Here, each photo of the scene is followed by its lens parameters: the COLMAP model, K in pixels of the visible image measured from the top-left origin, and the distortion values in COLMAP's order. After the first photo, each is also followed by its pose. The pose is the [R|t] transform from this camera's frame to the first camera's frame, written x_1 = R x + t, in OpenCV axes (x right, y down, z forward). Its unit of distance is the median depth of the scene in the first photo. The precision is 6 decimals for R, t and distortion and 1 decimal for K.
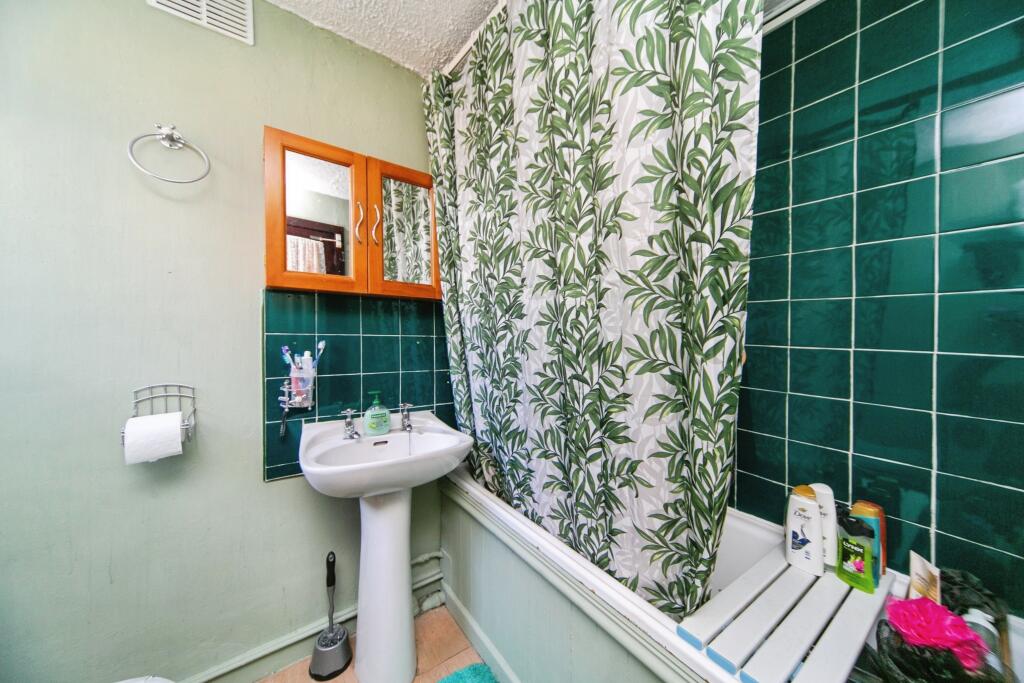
lens RADIAL K [[351.8, 0, 517.2], [0, 351.8, 334.0], [0, 0, 1]] dist [0.002022, 0.000076]
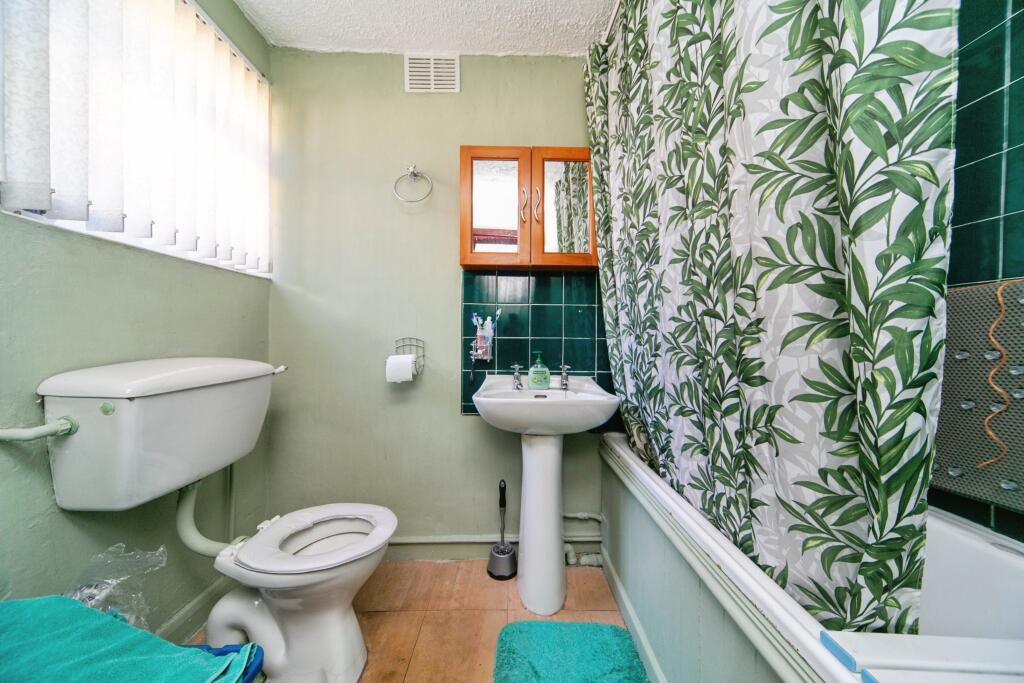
lens RADIAL K [[351.8, 0, 512.8], [0, 351.8, 342.6], [0, 0, 1]] dist [0.002022, 0.000076]
pose [[0.807896, -0.001073, -0.589324, 0.259159], [0.000042, 0.999998, -0.001763, 0.175661], [0.589325, 0.001399, 0.807895, 0.043845]]
